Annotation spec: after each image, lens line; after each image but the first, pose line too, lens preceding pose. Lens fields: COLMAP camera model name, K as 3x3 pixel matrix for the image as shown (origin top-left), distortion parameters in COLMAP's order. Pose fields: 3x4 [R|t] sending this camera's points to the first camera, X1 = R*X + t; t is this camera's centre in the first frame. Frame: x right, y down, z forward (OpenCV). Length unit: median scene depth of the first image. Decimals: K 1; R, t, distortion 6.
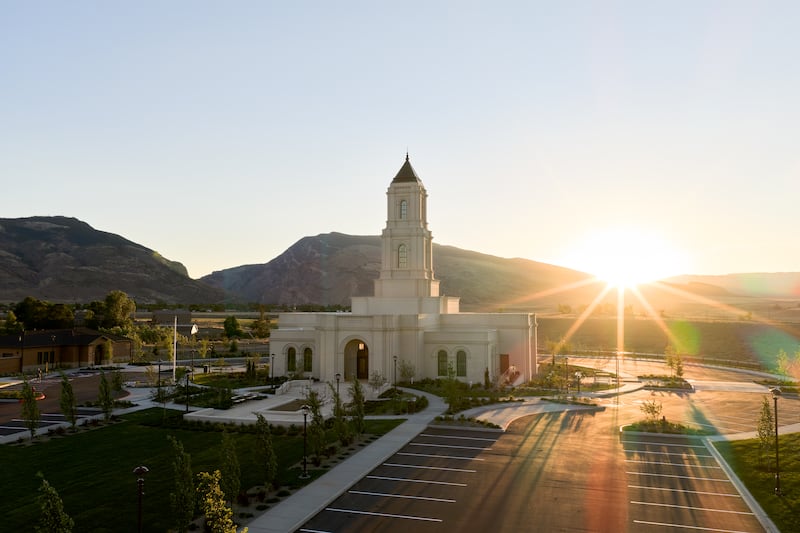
lens RADIAL K [[658.6, 0, 400.0], [0, 658.6, 266.5], [0, 0, 1]] dist [0.003950, 0.000571]
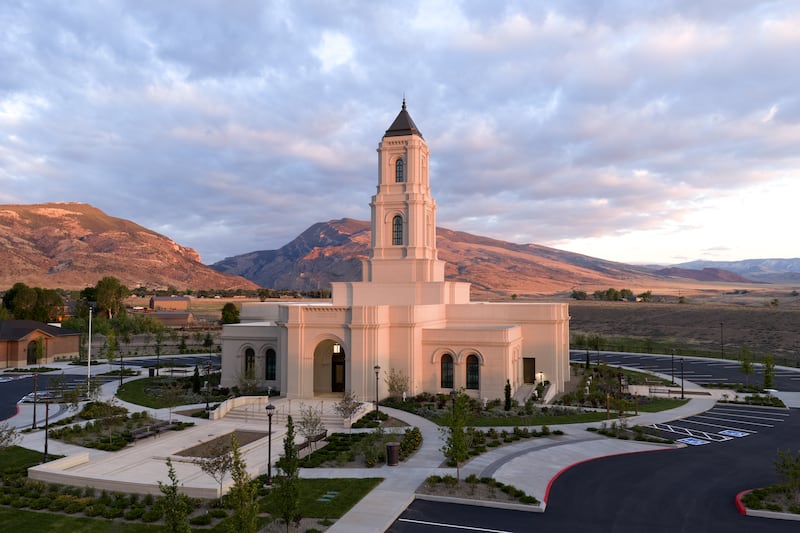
lens RADIAL K [[658.9, 0, 400.0], [0, 658.9, 266.5], [0, 0, 1]] dist [0.001611, -0.000542]
pose [[0.999826, -0.000880, -0.018651, 0.024291], [0.001274, 0.999776, 0.021135, 0.012482], [0.018628, -0.021155, 0.999603, 0.244388]]
